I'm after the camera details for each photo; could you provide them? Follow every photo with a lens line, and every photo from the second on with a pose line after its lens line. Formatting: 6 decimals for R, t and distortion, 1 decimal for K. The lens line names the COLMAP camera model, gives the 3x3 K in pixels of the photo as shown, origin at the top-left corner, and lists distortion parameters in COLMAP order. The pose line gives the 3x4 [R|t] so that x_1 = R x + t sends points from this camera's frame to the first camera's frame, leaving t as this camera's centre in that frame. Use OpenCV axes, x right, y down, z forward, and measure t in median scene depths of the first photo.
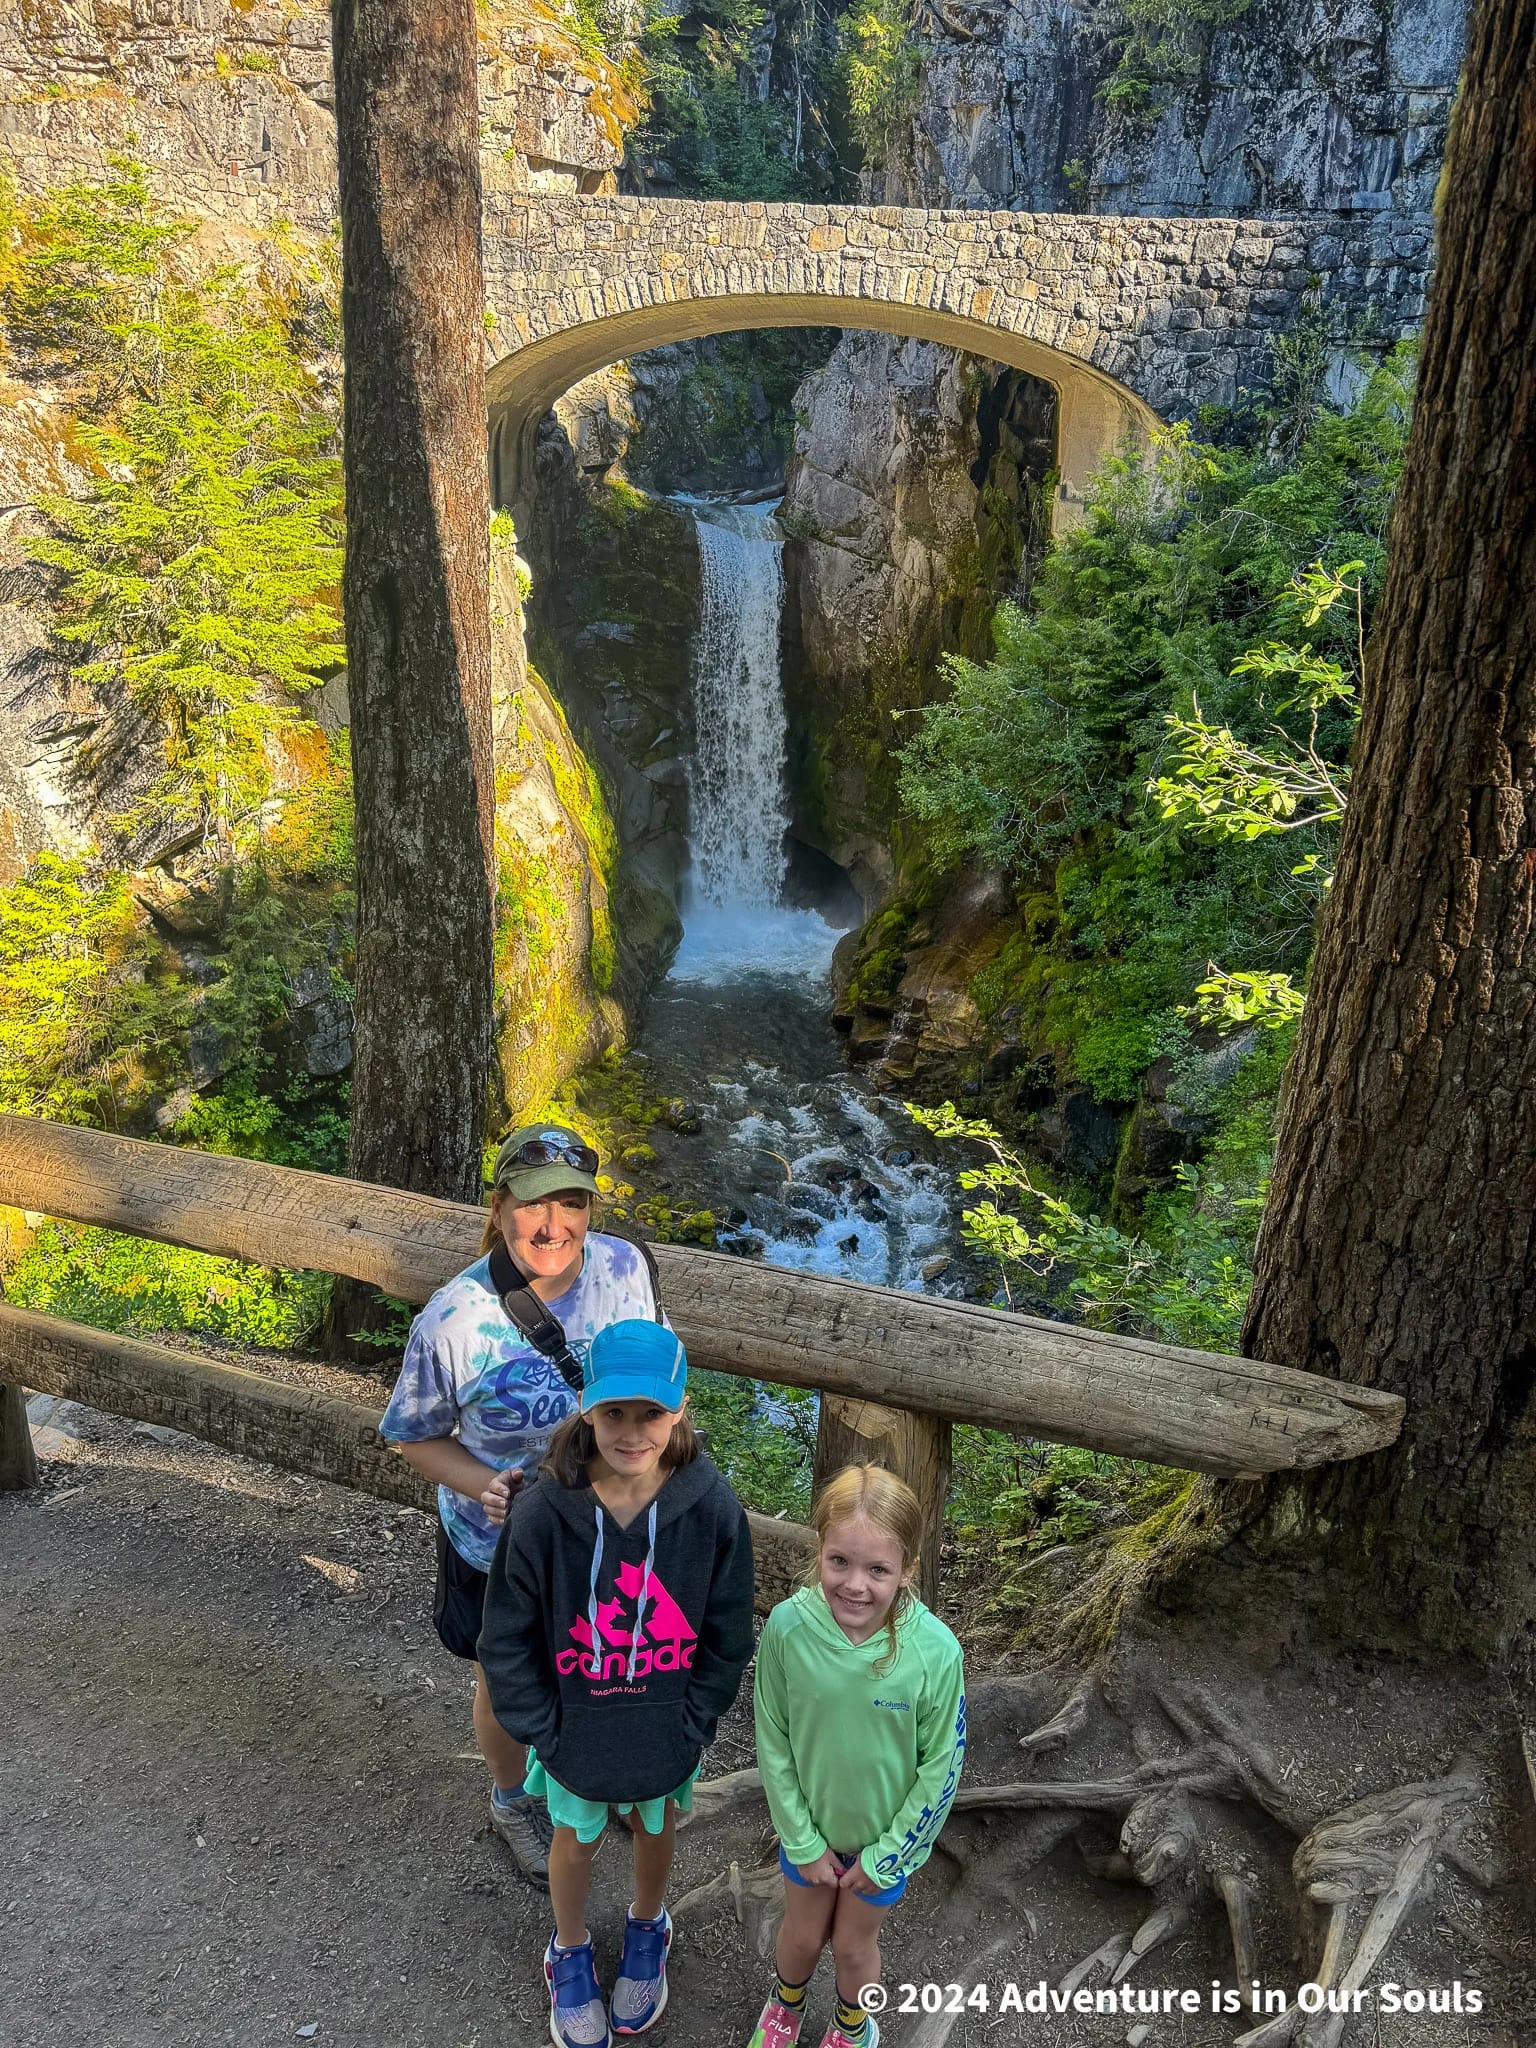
lens RADIAL K [[1573.5, 0, 769.1], [0, 1573.5, 997.4], [0, 0, 1]] dist [0.252727, -0.001001]
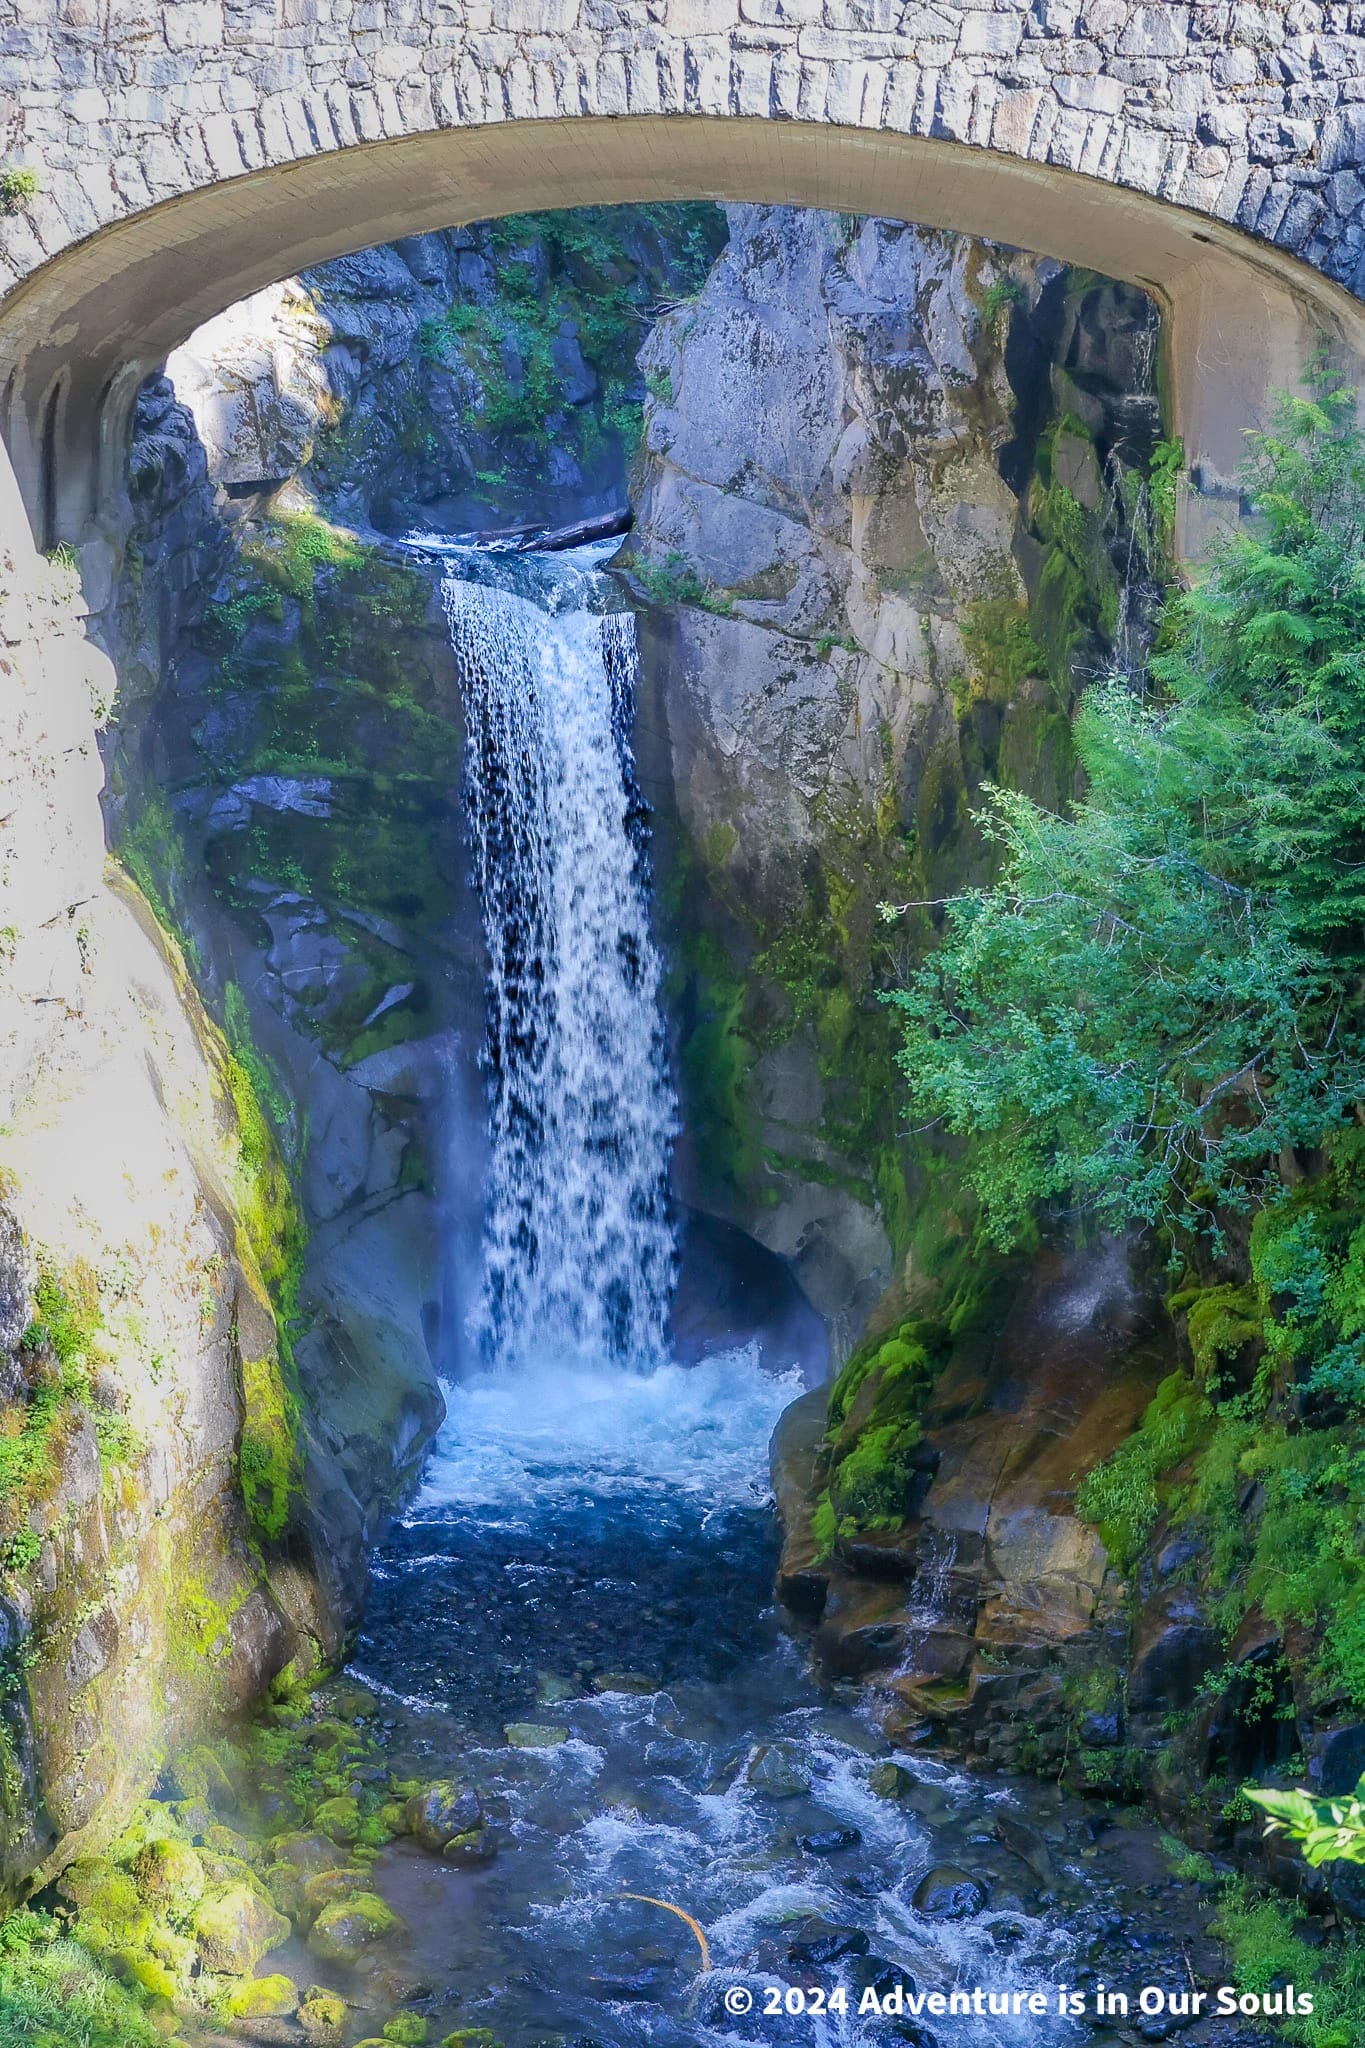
lens RADIAL K [[2895.4, 0, 682.5], [0, 2895.4, 1024.0], [0, 0, 1]] dist [0.020263, 0.122246]
pose [[0.998895, -0.034569, 0.031846, -0.008894], [0.039959, 0.981329, -0.188140, 0.011709], [-0.024747, 0.189205, 0.981626, 0.163751]]
